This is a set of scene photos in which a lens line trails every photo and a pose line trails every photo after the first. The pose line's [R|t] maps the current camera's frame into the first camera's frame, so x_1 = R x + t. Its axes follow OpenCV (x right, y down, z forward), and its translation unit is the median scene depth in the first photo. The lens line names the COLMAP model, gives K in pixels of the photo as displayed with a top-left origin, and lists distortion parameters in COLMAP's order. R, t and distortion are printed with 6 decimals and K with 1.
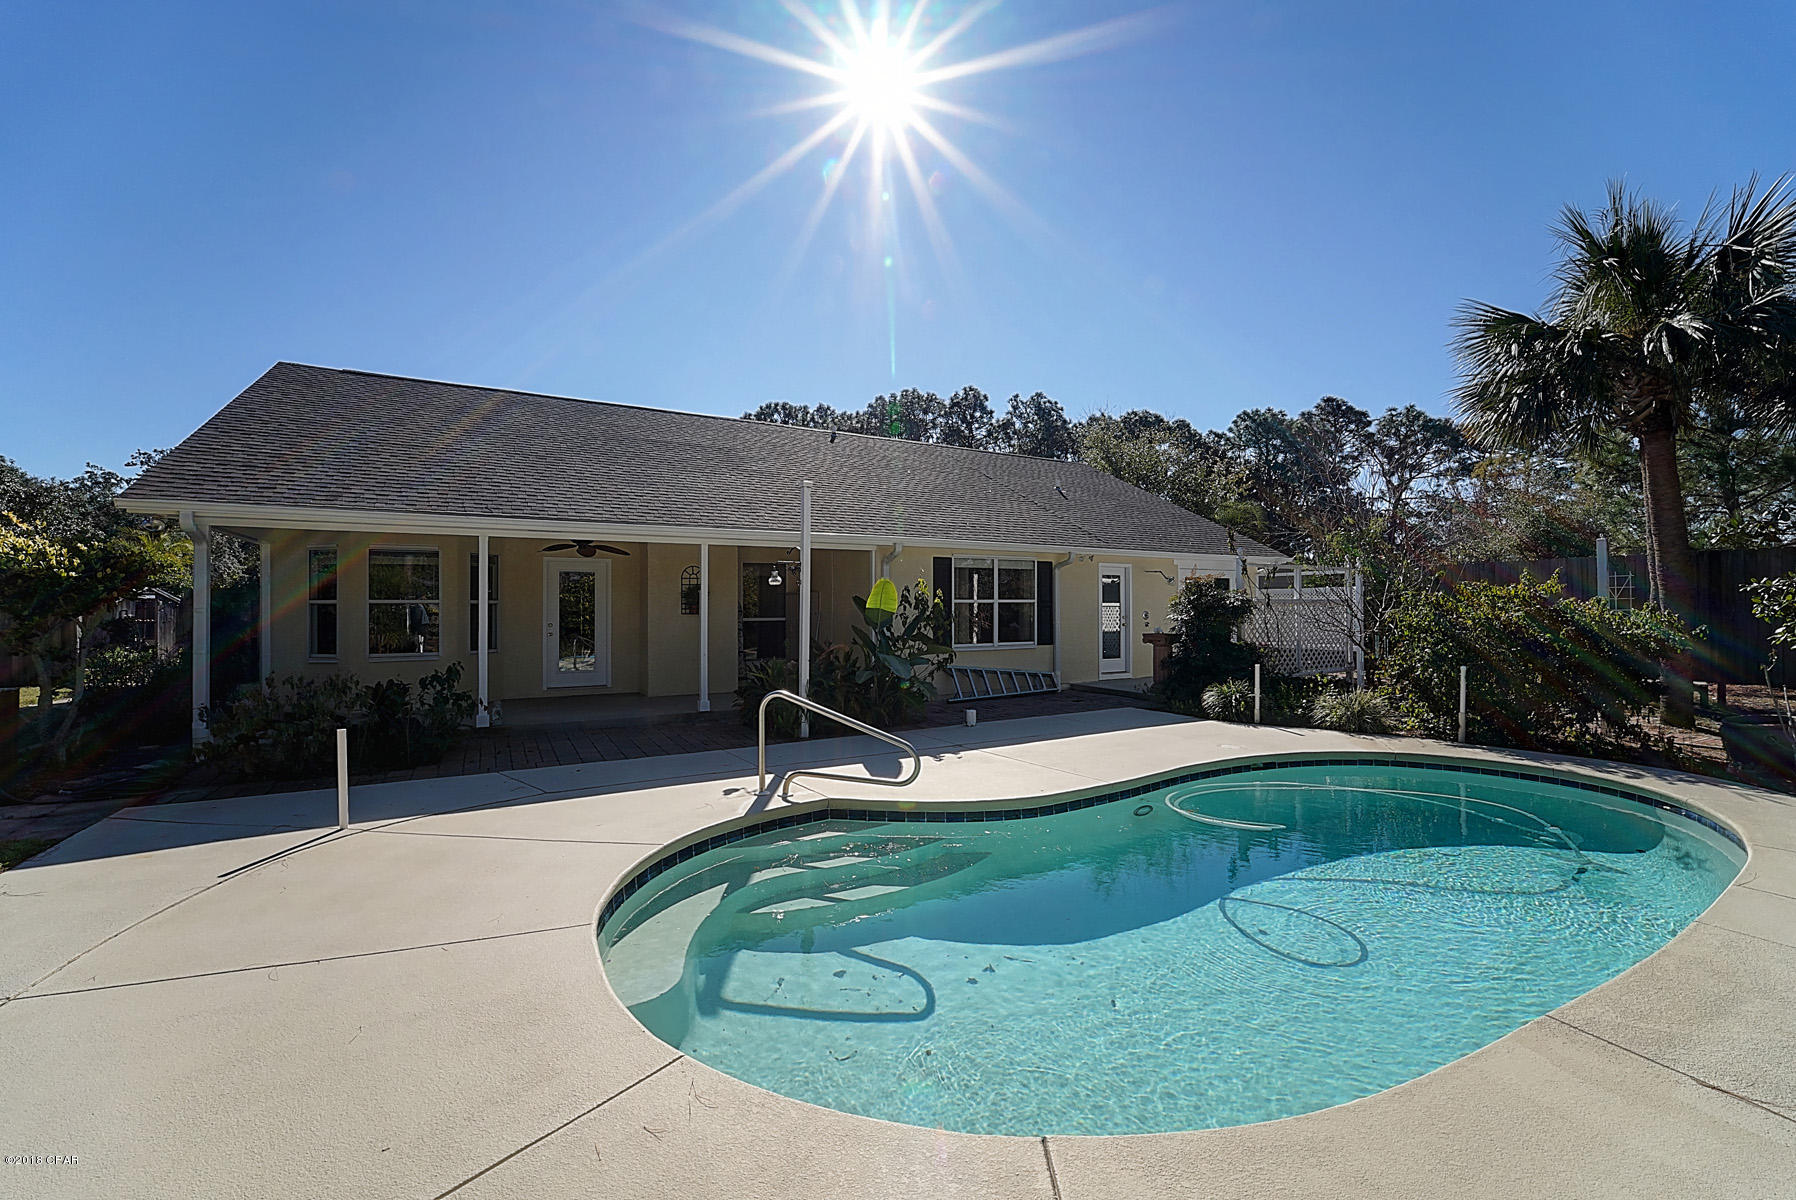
lens RADIAL K [[733.2, 0, 903.1], [0, 733.2, 599.1], [0, 0, 1]] dist [-0.022859, 0.000232]
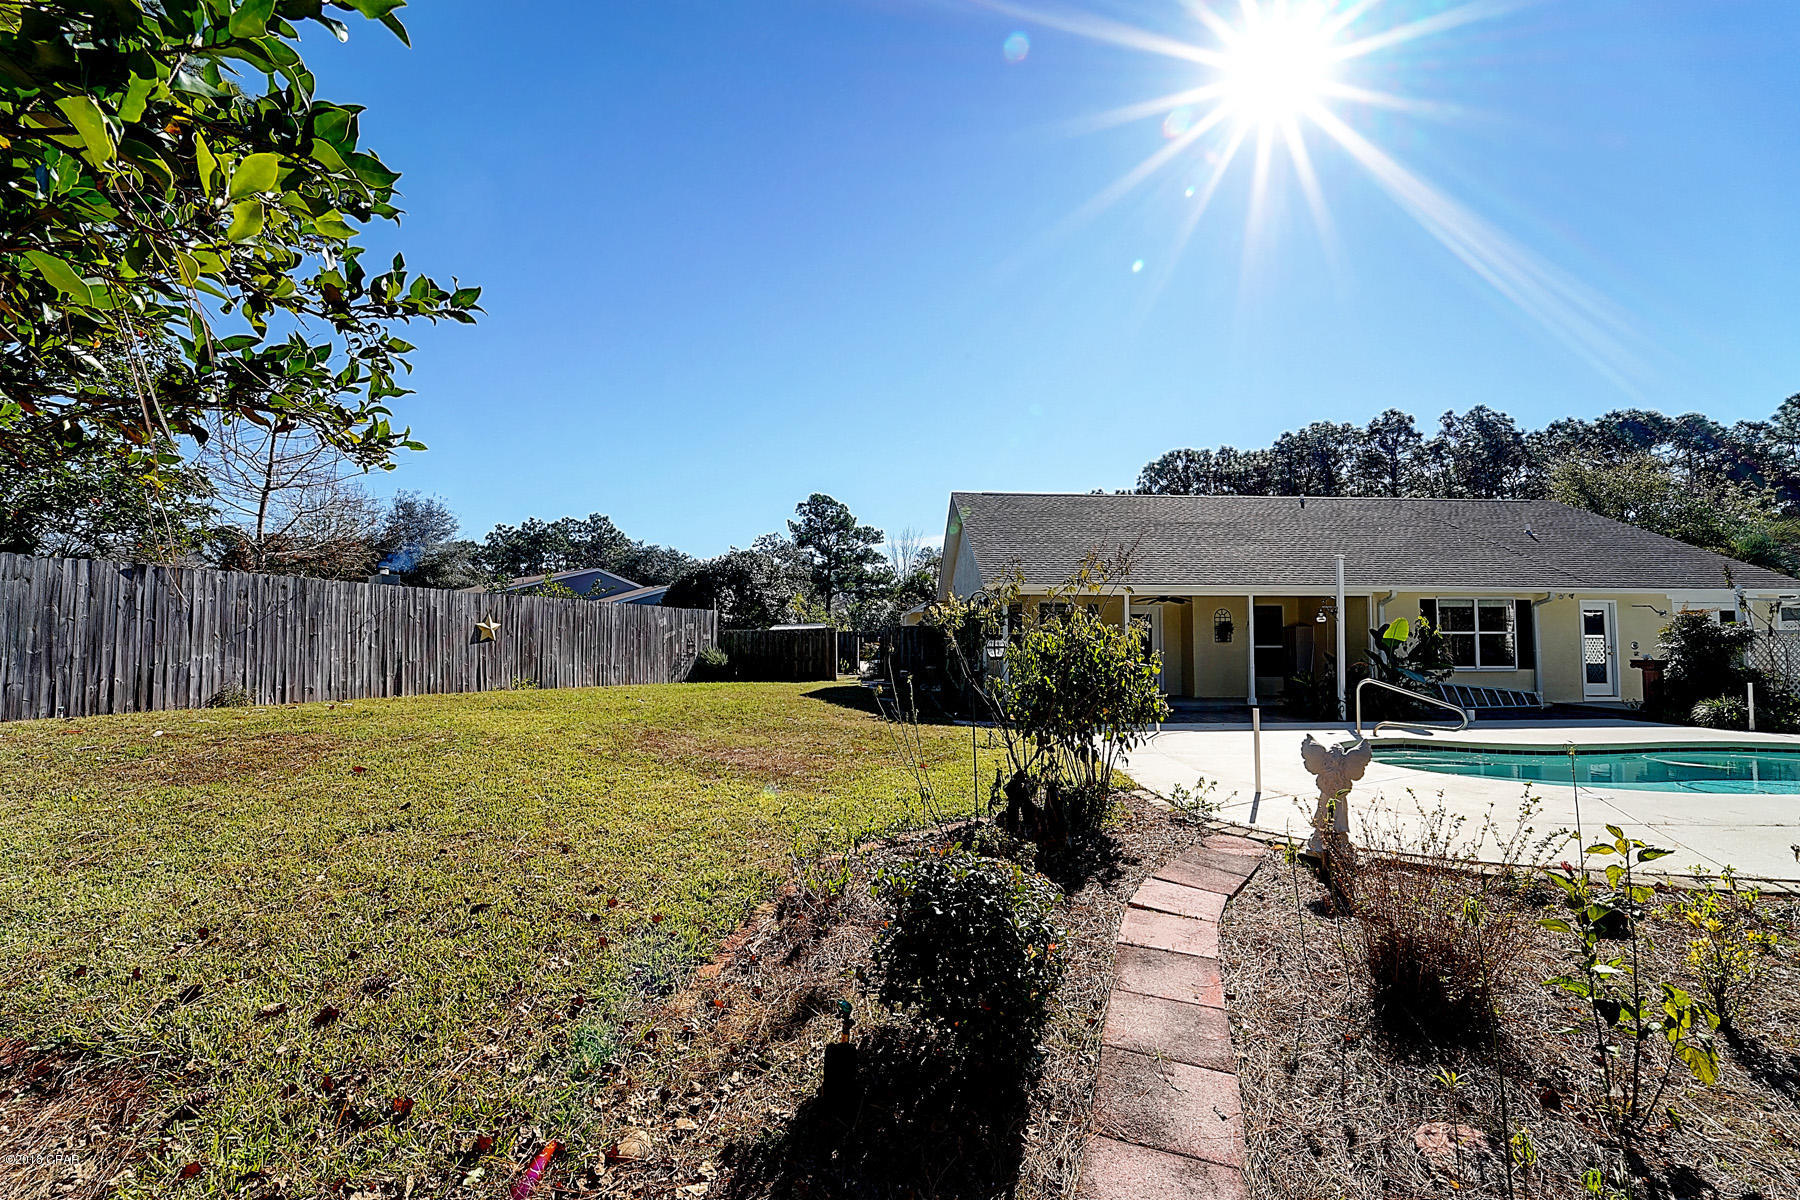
lens RADIAL K [[734.8, 0, 905.1], [0, 734.8, 599.0], [0, 0, 1]] dist [-0.022859, 0.000232]
pose [[0.884771, -0.023989, -0.465407, -0.035467], [0.000748, 0.998746, -0.050057, 0.001398], [0.466025, 0.043941, 0.883680, -0.122245]]
